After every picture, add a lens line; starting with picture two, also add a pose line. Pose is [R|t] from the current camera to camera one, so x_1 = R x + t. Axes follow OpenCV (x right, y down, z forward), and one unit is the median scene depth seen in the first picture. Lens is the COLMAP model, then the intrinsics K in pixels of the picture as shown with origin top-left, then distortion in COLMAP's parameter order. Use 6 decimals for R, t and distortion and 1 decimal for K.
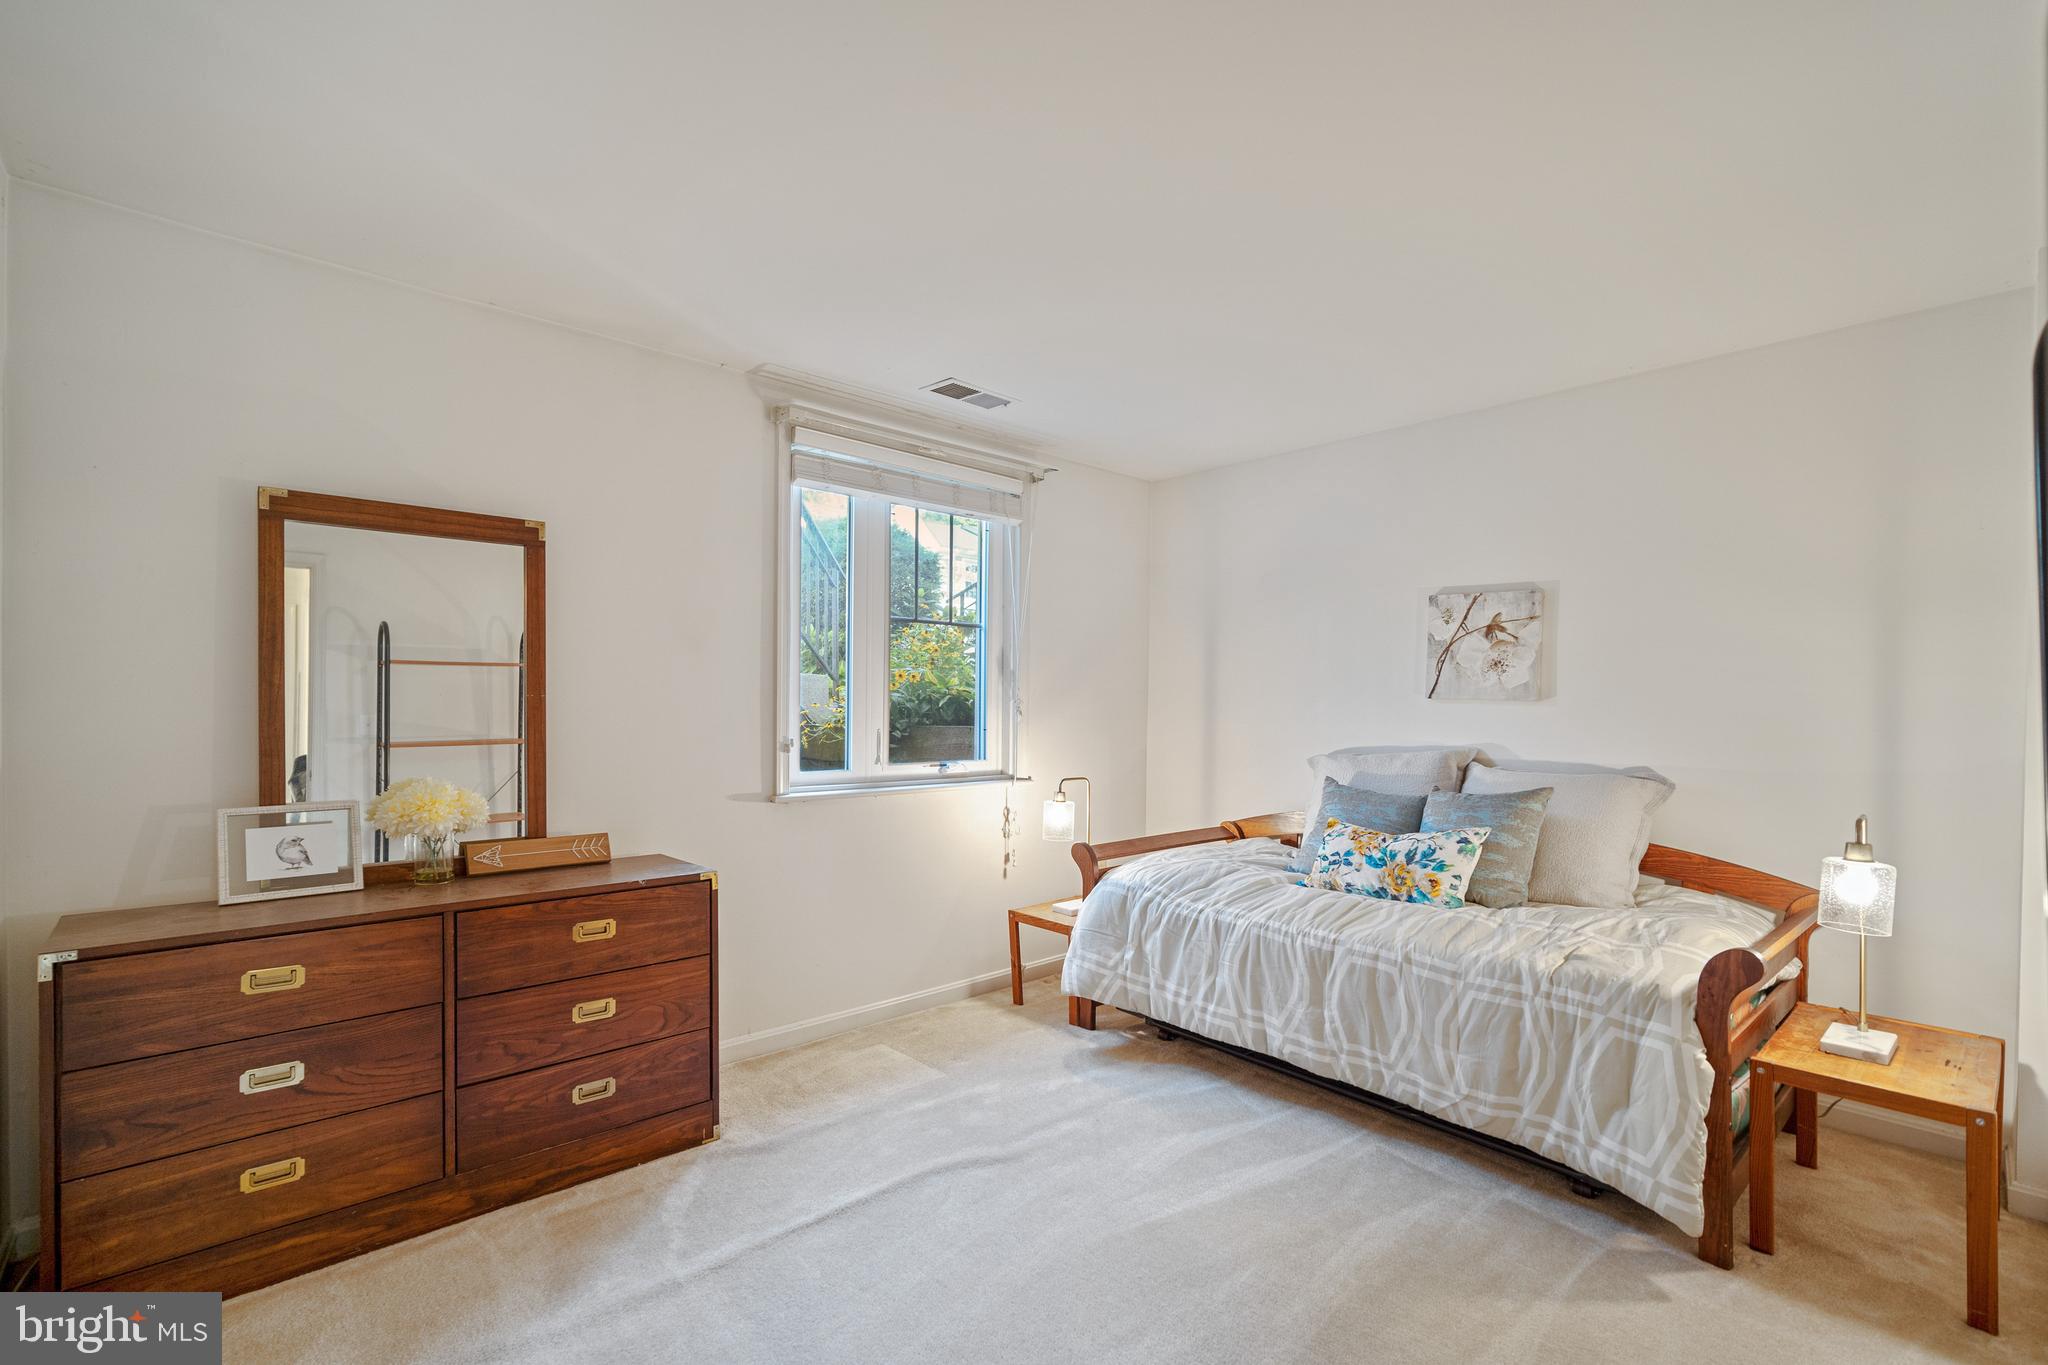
lens RADIAL K [[908.2, 0, 1020.7], [0, 908.2, 699.7], [0, 0, 1]] dist [-0.004670, 0.000425]
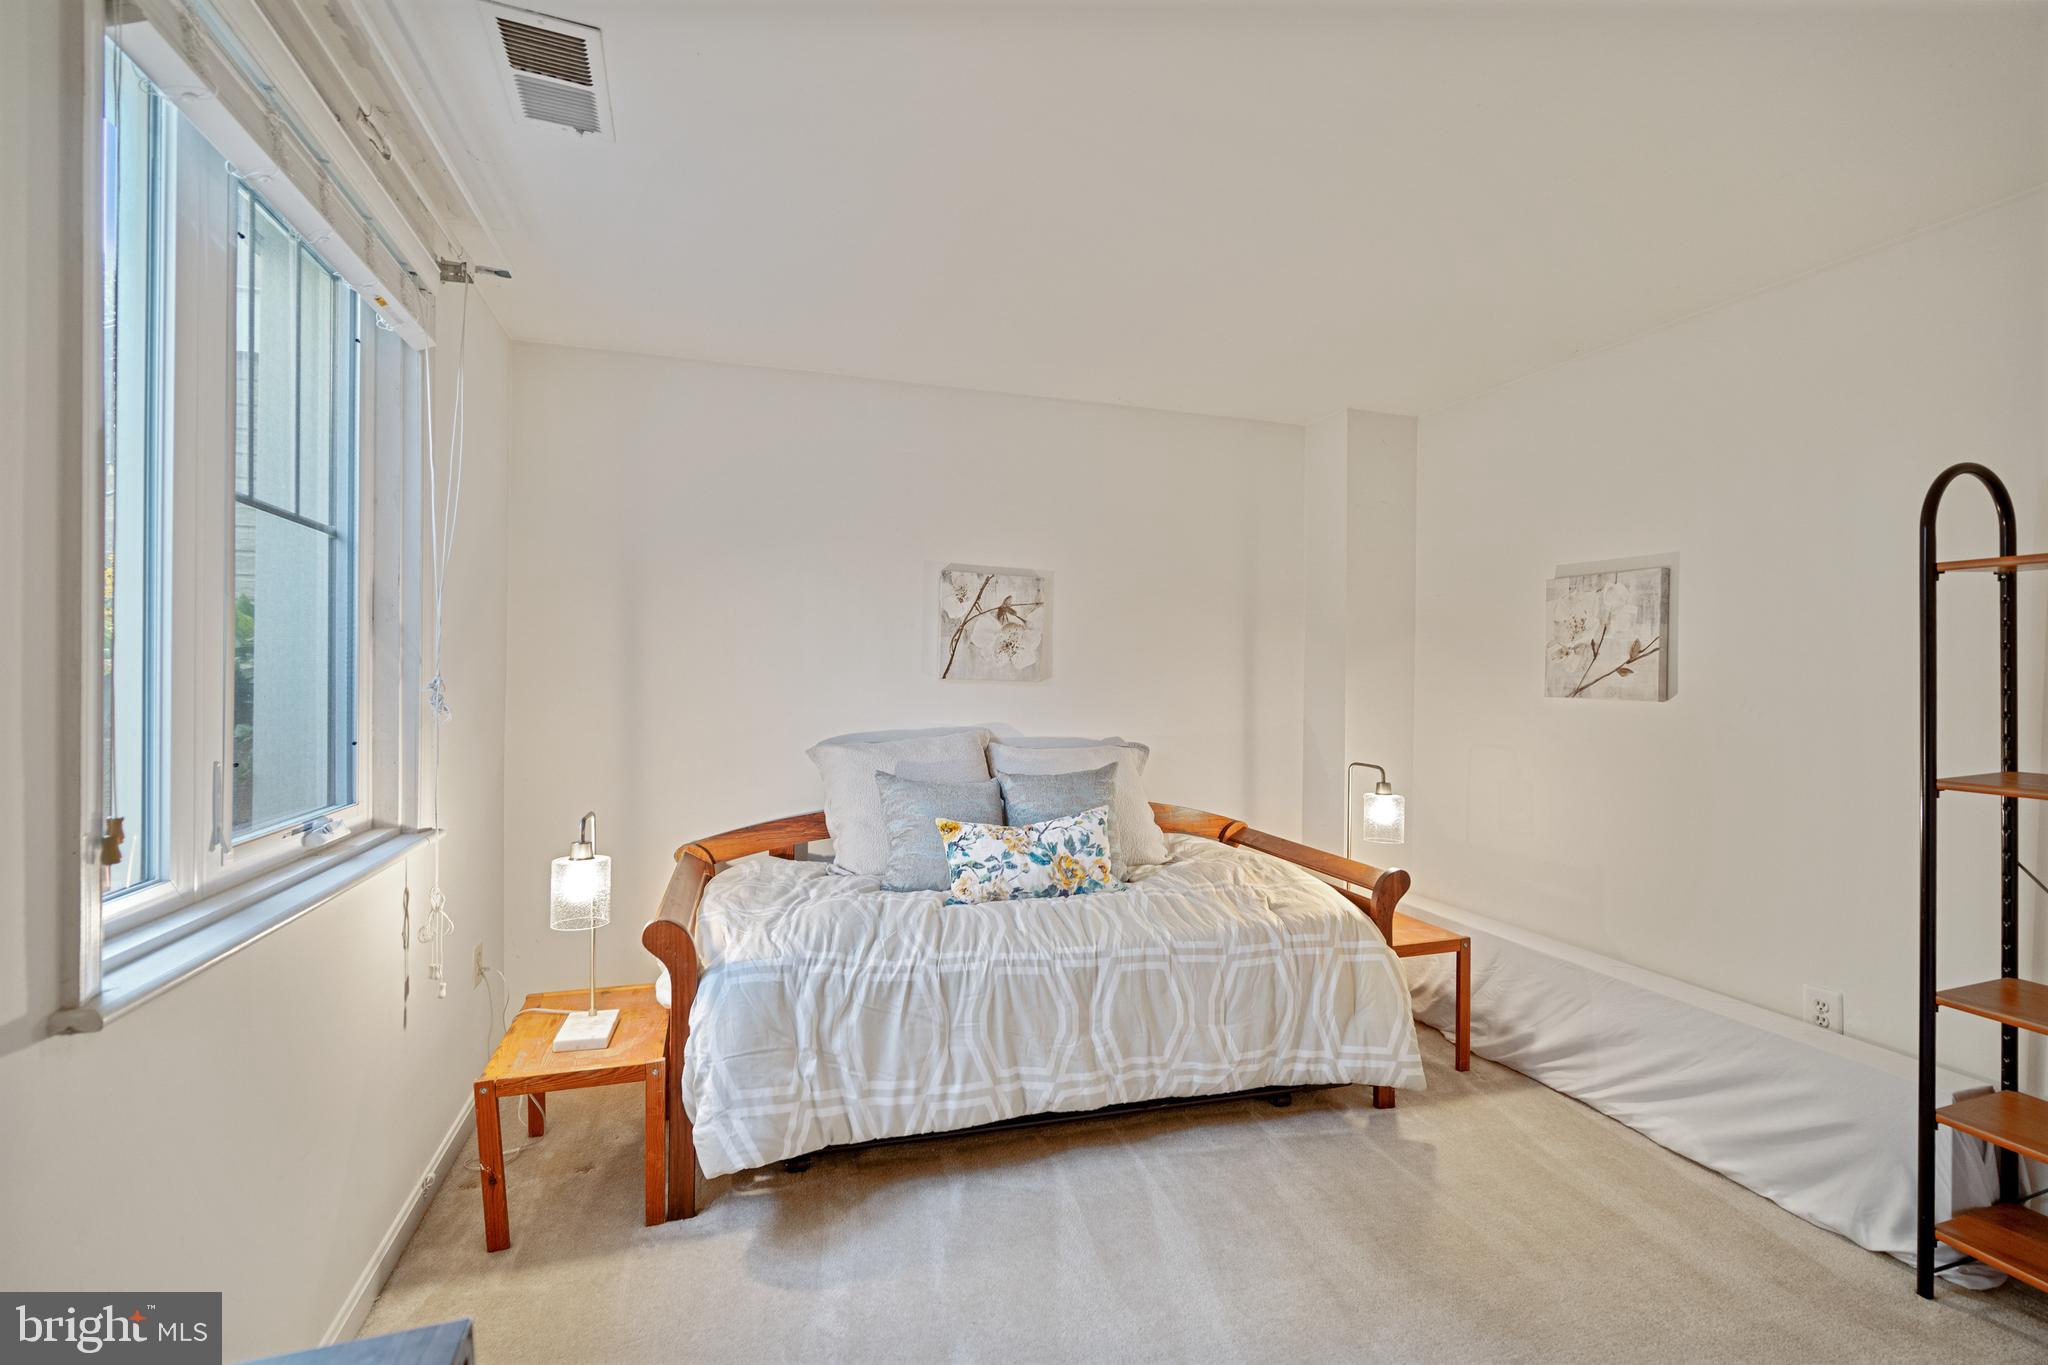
lens RADIAL K [[908.2, 0, 1018.7], [0, 908.2, 674.9], [0, 0, 1]] dist [-0.004670, 0.000425]
pose [[0.416269, -0.002130, 0.909239, -0.467465], [-0.009791, 0.999929, 0.006825, -0.015358], [-0.909189, -0.011744, 0.416219, 0.646750]]
